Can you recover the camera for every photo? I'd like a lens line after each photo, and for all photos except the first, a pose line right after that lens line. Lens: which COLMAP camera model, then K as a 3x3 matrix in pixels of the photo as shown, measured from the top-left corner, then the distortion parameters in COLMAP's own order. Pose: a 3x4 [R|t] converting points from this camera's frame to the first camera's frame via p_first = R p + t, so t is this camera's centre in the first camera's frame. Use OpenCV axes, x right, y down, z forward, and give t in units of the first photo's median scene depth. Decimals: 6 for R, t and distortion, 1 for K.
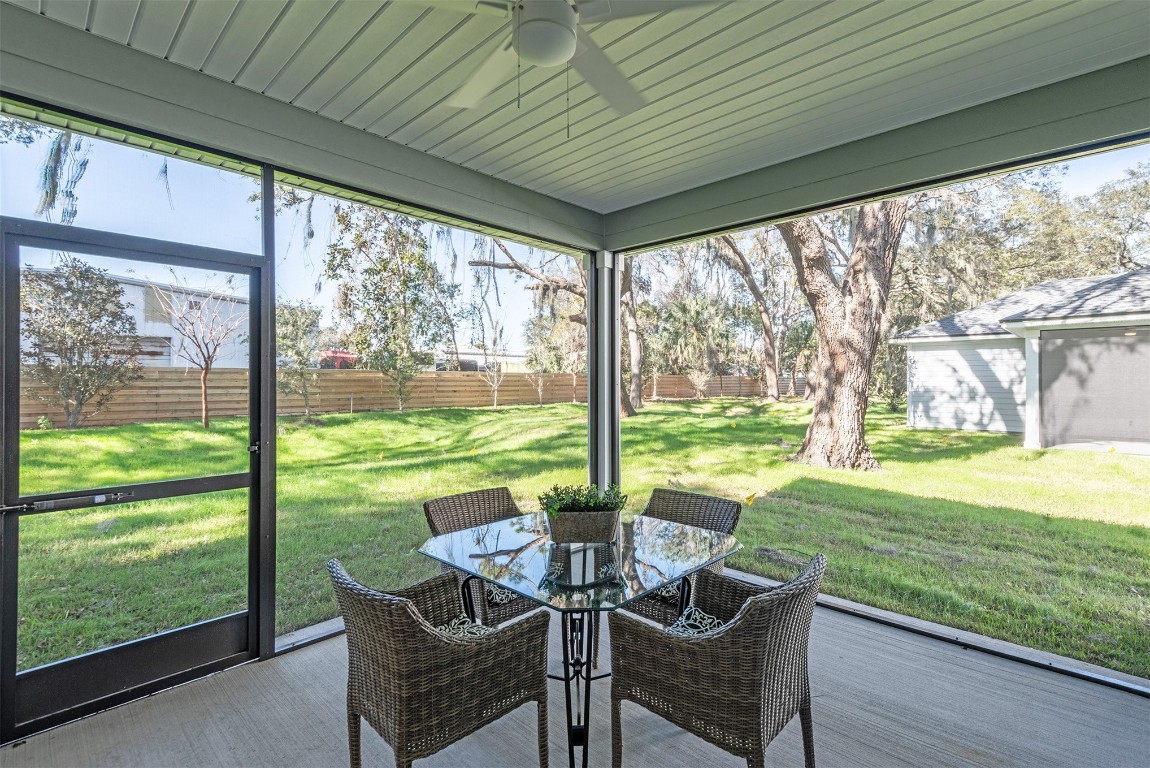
lens RADIAL K [[525.1, 0, 581.6], [0, 525.1, 384.0], [0, 0, 1]] dist [0.027381, -0.013141]
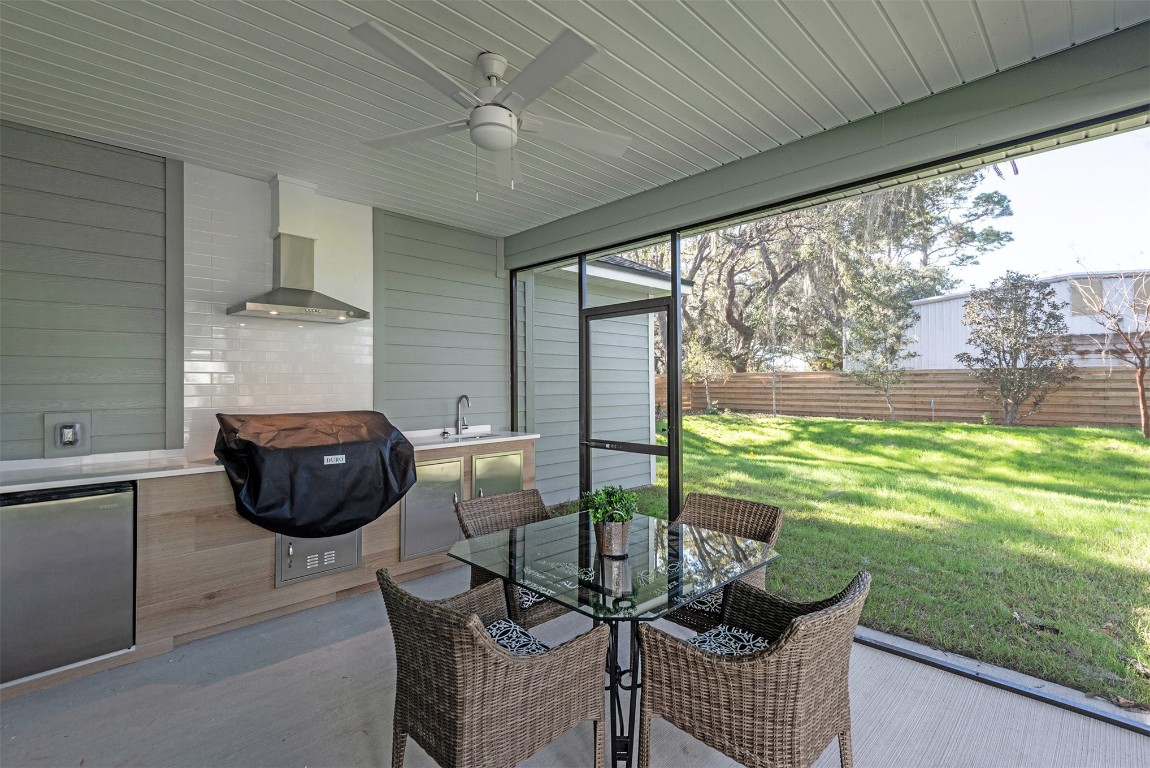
lens RADIAL K [[525.1, 0, 581.1], [0, 525.1, 383.4], [0, 0, 1]] dist [0.027381, -0.013141]
pose [[-0.029978, -0.004727, -0.999539, 0.154407], [0.001023, 0.999988, -0.004760, 0.000204], [0.999550, -0.001166, -0.029972, 0.150563]]
